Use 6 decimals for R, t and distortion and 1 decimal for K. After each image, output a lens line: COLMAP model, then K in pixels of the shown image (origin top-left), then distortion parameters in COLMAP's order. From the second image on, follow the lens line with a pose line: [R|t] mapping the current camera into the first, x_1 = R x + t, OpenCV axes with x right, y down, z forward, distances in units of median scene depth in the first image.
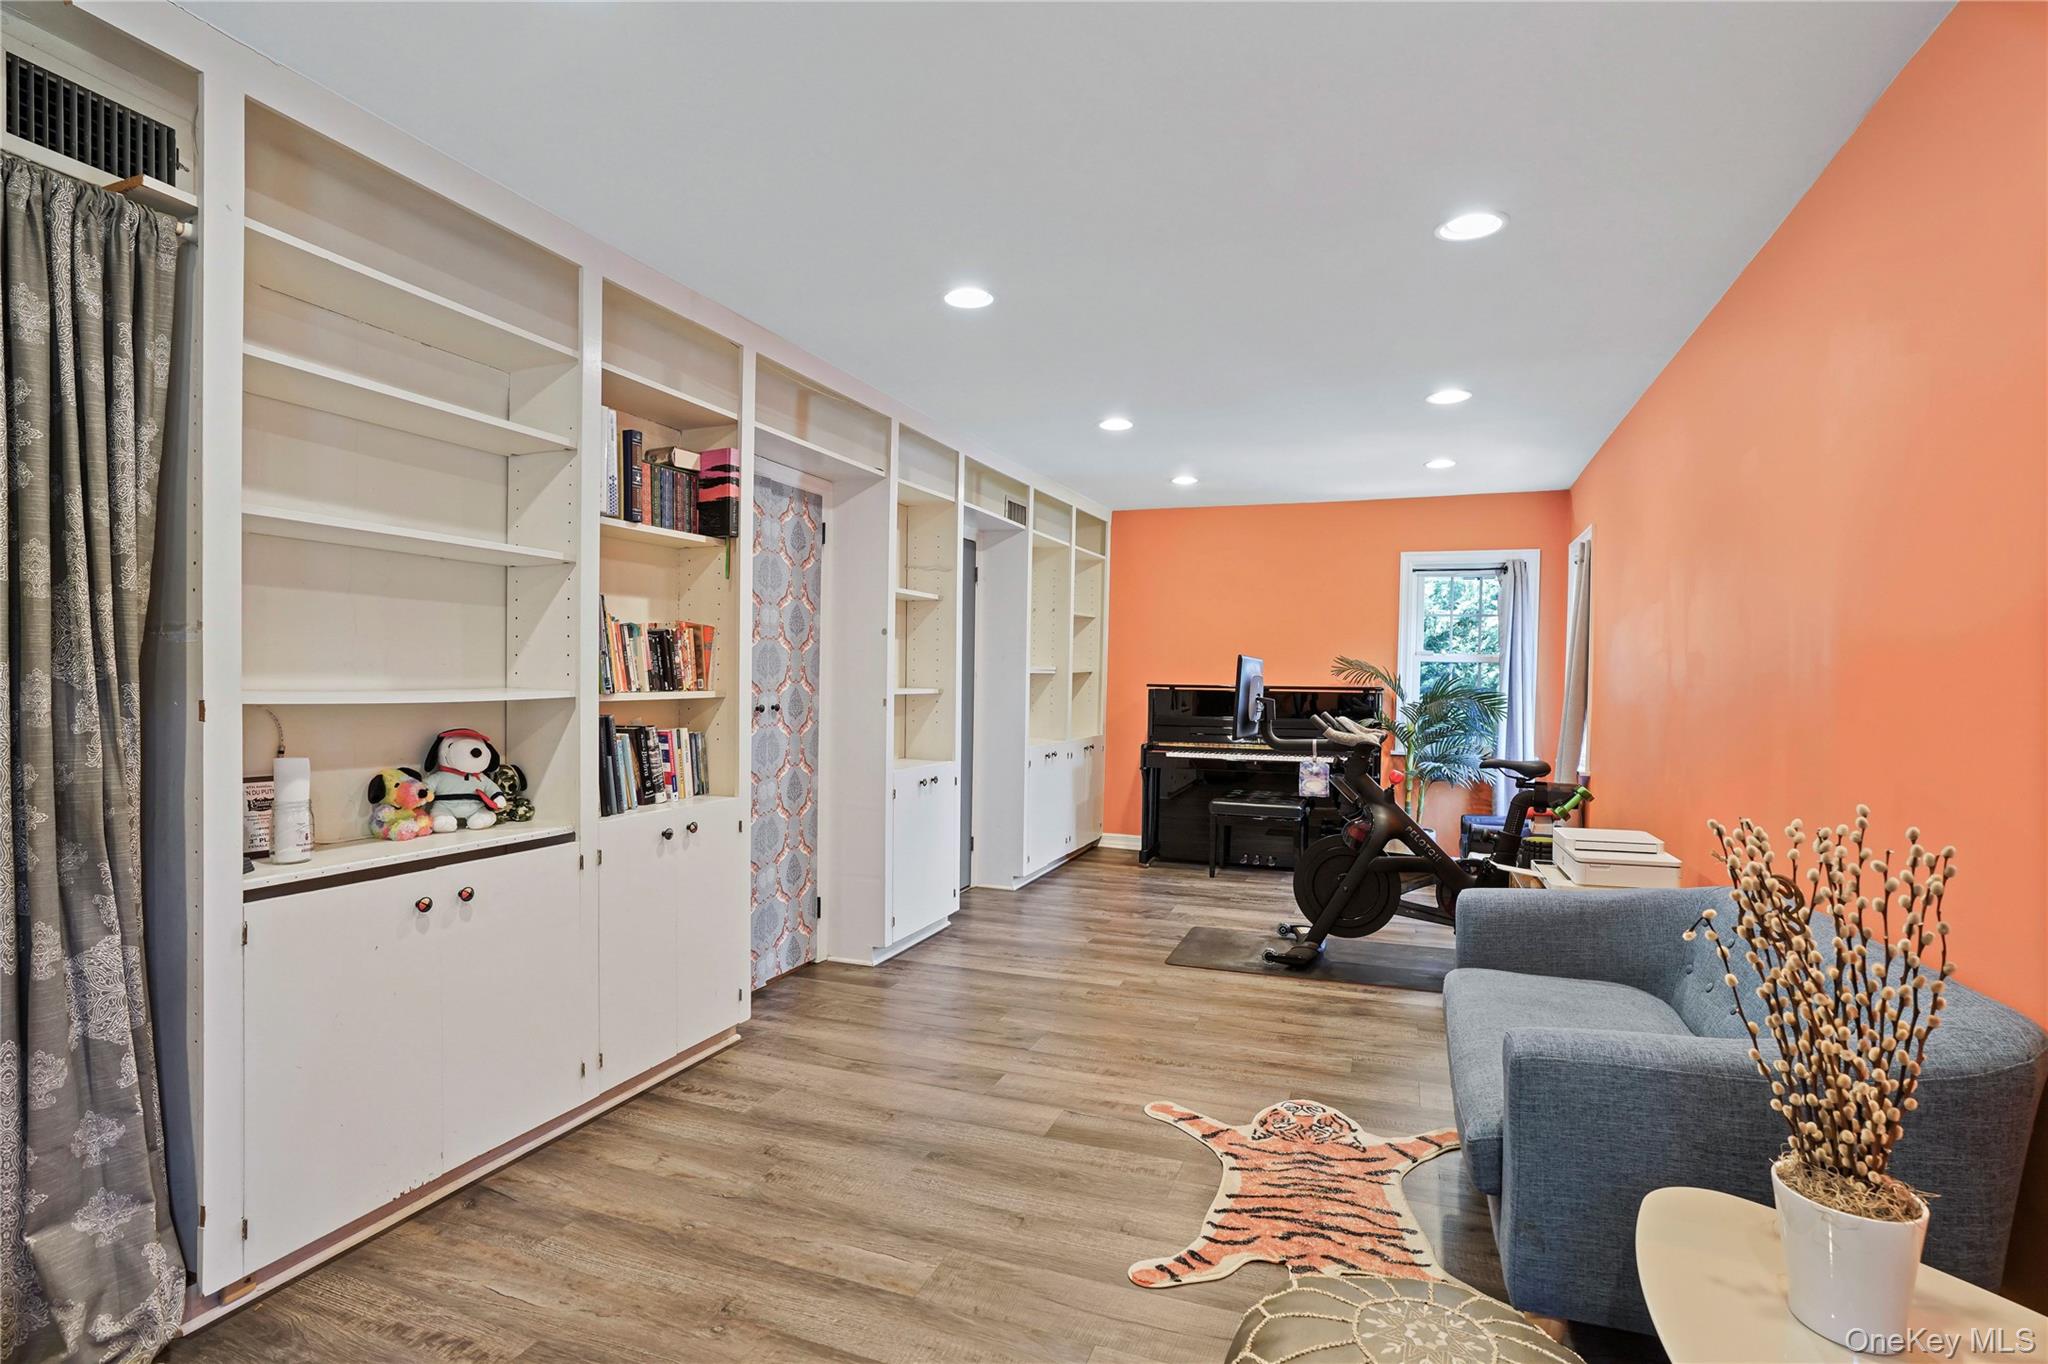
lens RADIAL K [[950.9, 0, 1026.7], [0, 950.9, 687.8], [0, 0, 1]] dist [-0.035131, 0.013082]
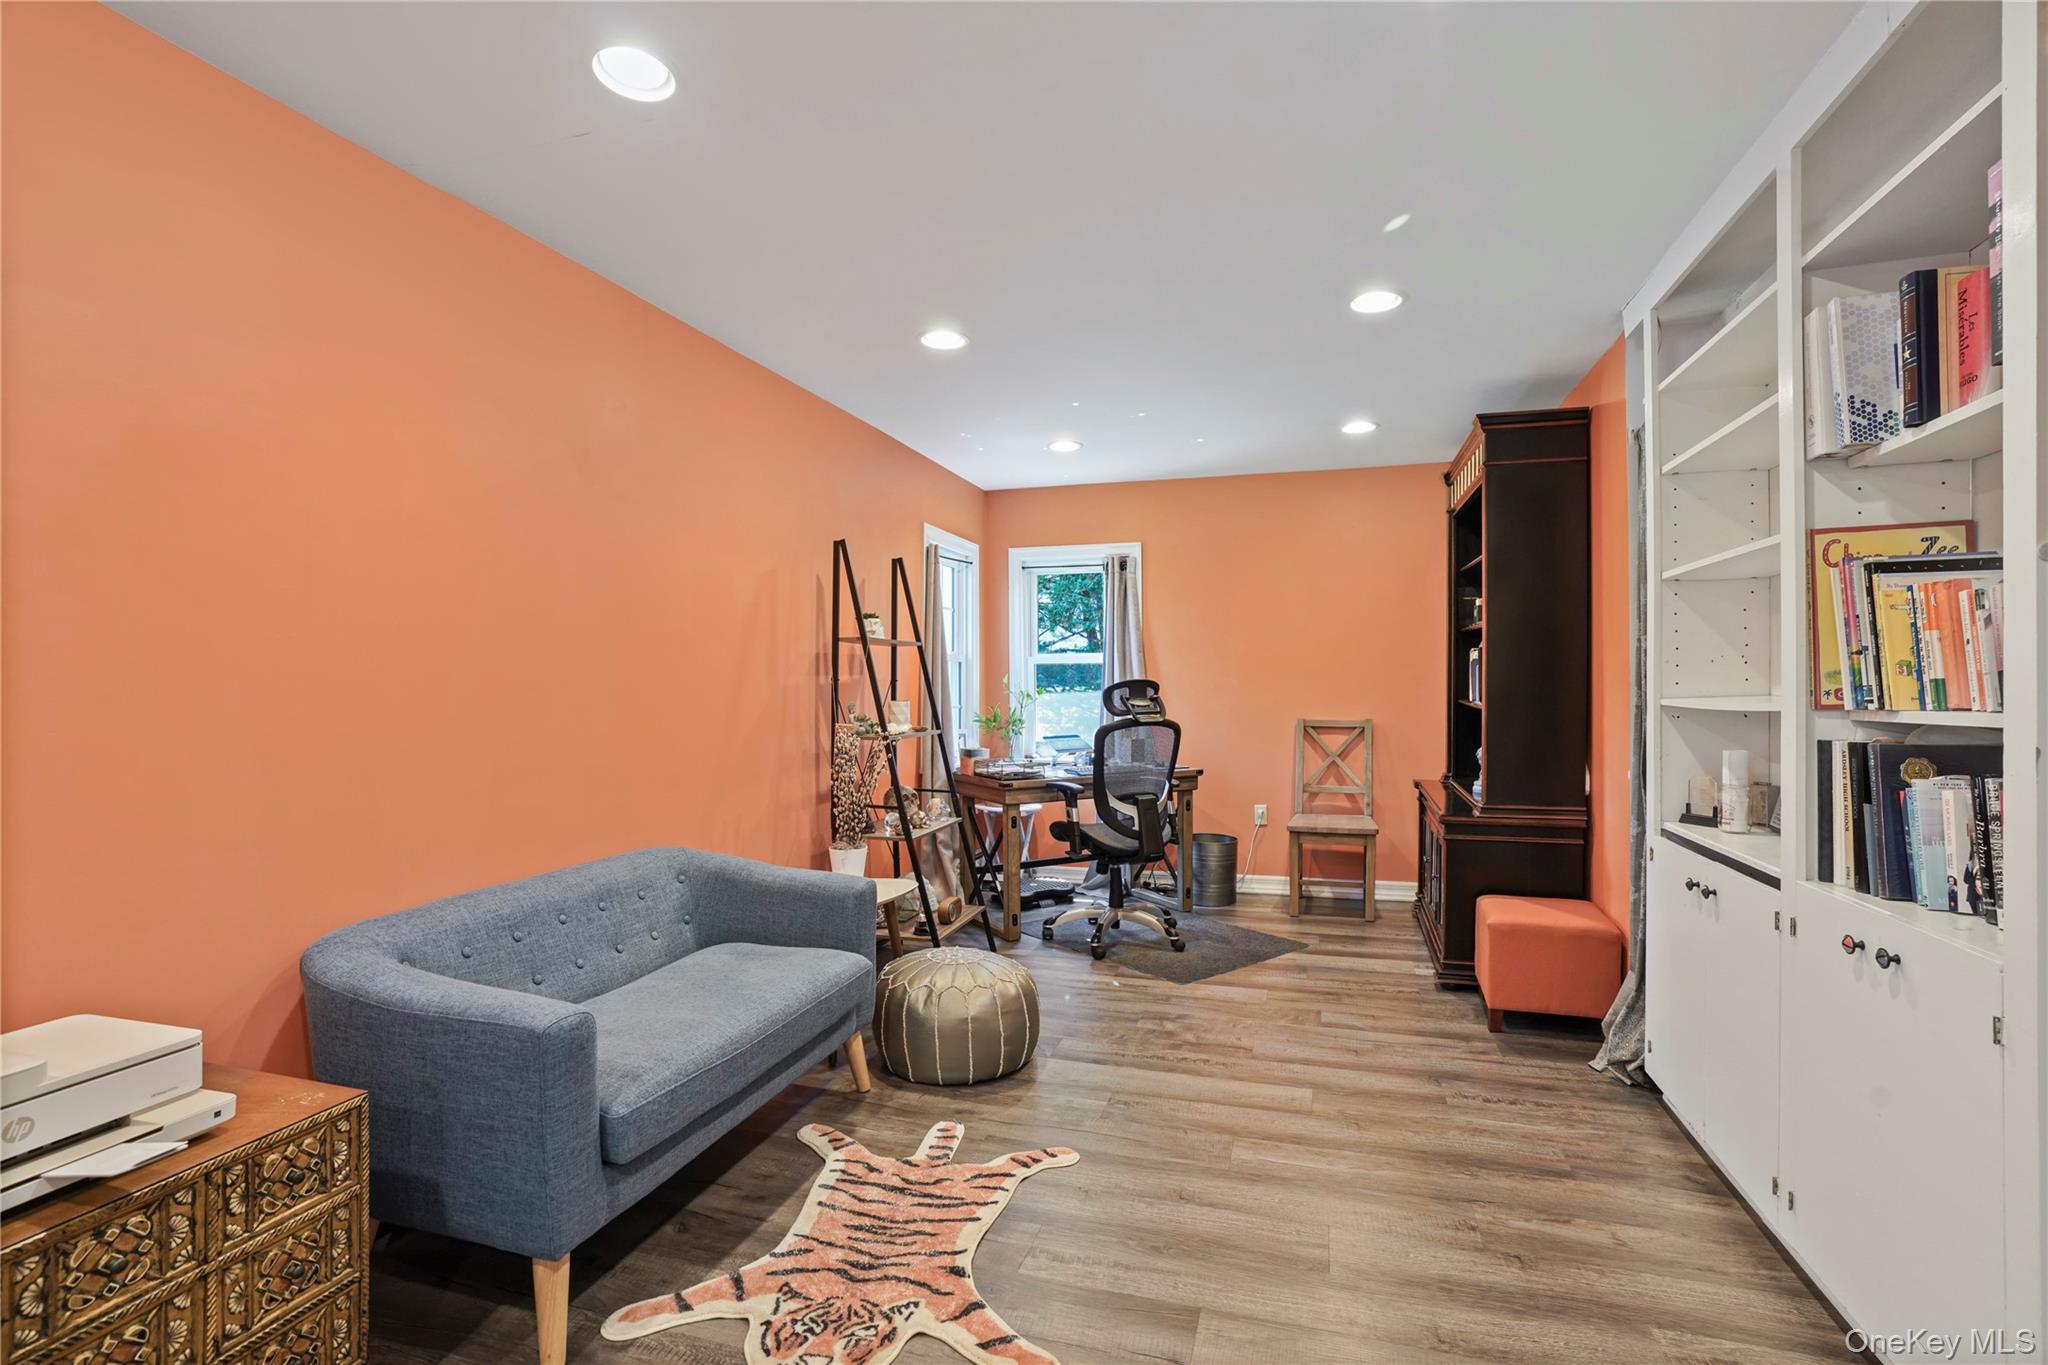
lens RADIAL K [[950.9, 0, 1023.4], [0, 950.9, 680.6], [0, 0, 1]] dist [-0.035131, 0.013082]
pose [[-0.997910, -0.005468, -0.064387, 0.237341], [-0.005319, 0.999983, -0.002481, -0.011574], [0.064399, -0.002133, -0.997922, 1.997054]]
